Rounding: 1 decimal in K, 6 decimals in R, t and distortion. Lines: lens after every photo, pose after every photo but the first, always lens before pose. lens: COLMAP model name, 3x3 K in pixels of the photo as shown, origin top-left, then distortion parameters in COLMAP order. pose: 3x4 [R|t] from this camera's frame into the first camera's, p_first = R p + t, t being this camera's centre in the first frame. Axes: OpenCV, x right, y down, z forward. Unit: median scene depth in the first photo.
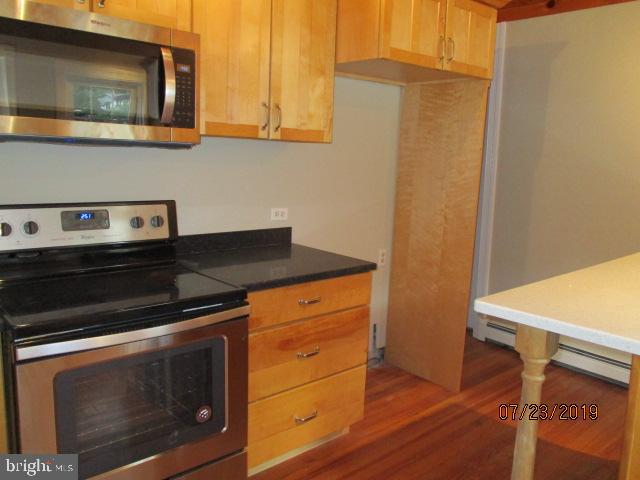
lens RADIAL K [[532.9, 0, 320.0], [0, 532.9, 240.0], [0, 0, 1]] dist [-0.036815, 0.010161]
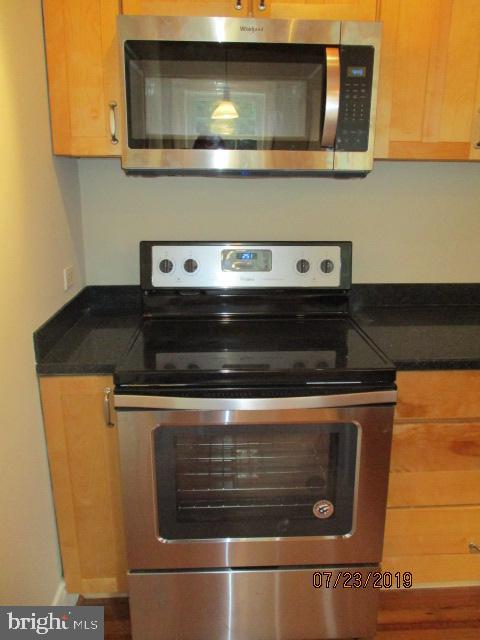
lens RADIAL K [[532.9, 0, 240.8], [0, 532.9, 322.9], [0, 0, 1]] dist [-0.036815, 0.010161]
pose [[0.775860, 0.132934, -0.616741, 0.135546], [-0.072805, 0.989884, 0.121773, -0.042543], [0.626690, -0.049578, 0.777690, 0.272826]]
